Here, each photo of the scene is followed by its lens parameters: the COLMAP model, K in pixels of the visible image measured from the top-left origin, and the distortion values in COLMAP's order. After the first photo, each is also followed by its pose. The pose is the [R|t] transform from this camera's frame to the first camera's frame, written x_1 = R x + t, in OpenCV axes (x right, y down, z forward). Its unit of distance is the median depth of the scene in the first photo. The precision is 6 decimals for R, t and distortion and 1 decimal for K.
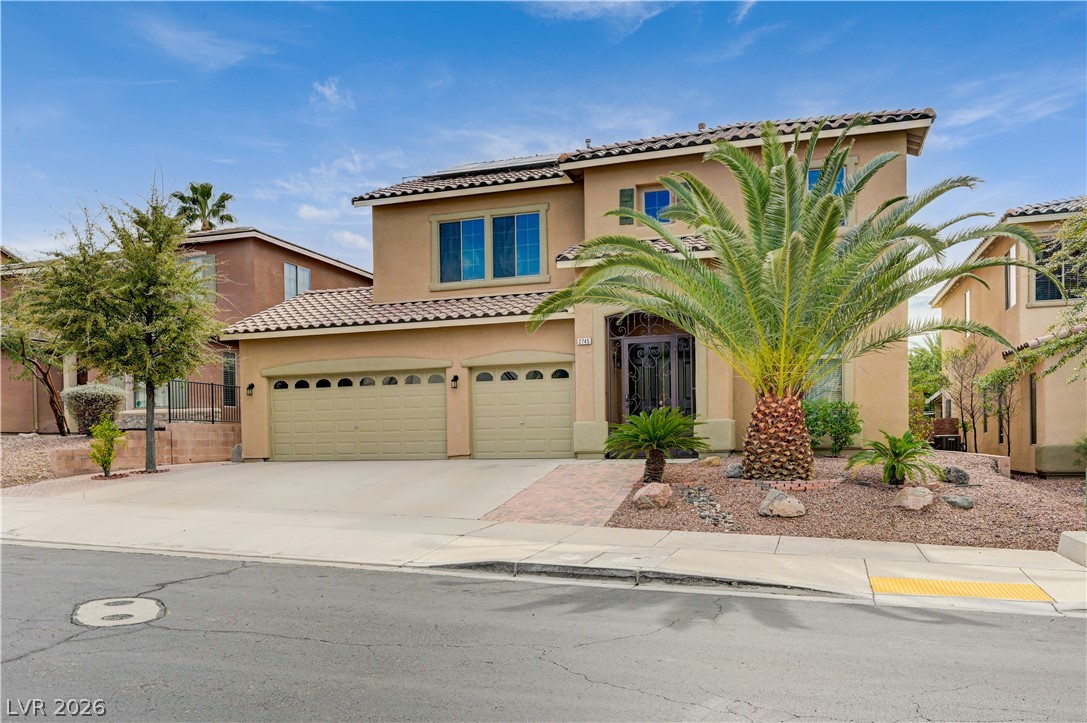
lens RADIAL K [[755.4, 0, 565.0], [0, 755.4, 461.8], [0, 0, 1]] dist [0.004714, 0.006831]
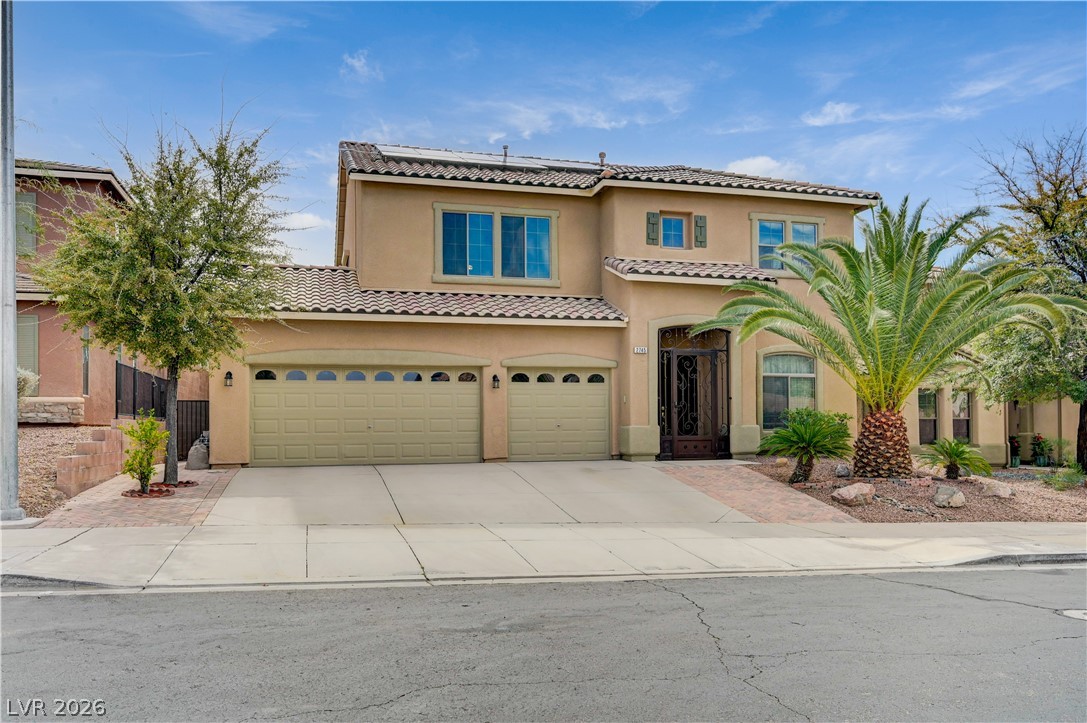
lens RADIAL K [[755.4, 0, 530.4], [0, 755.4, 423.3], [0, 0, 1]] dist [0.004714, 0.006831]
pose [[0.862522, 0.012274, 0.505871, -0.641937], [0.008525, 0.999211, -0.038779, -0.016686], [-0.505948, 0.037761, 0.861737, 0.166143]]
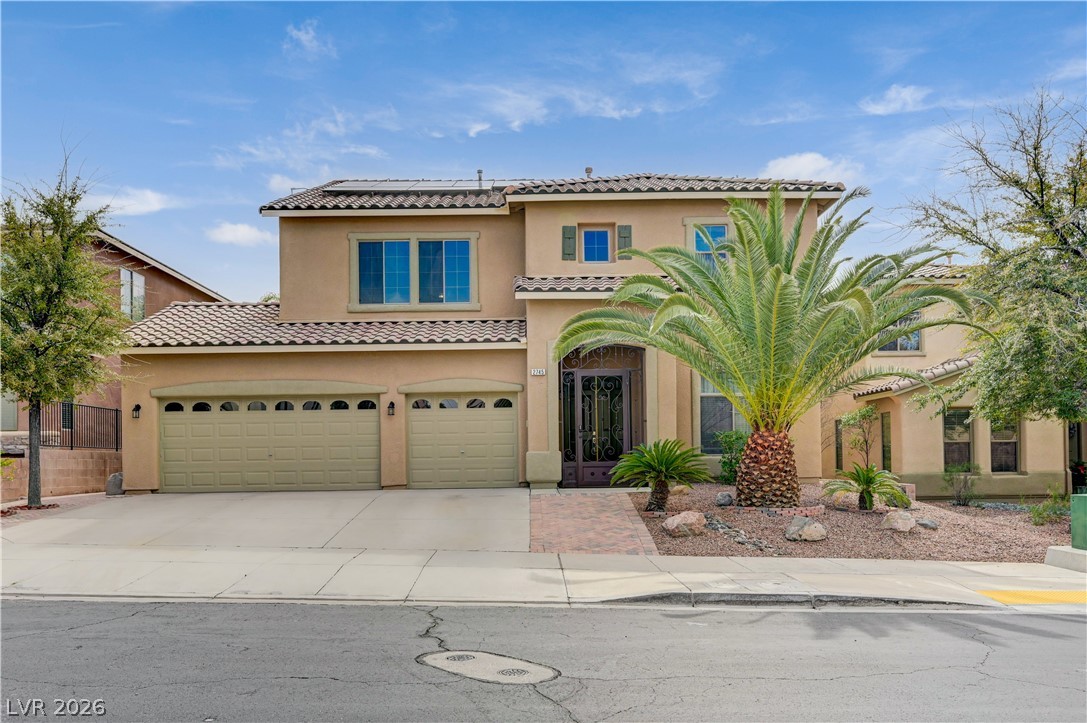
lens RADIAL K [[755.4, 0, 534.3], [0, 755.4, 464.9], [0, 0, 1]] dist [0.004714, 0.006831]
pose [[0.956484, 0.001721, 0.291779, -0.272772], [0.007397, 0.999518, -0.030145, -0.004802], [-0.291691, 0.030991, 0.956011, 0.040074]]
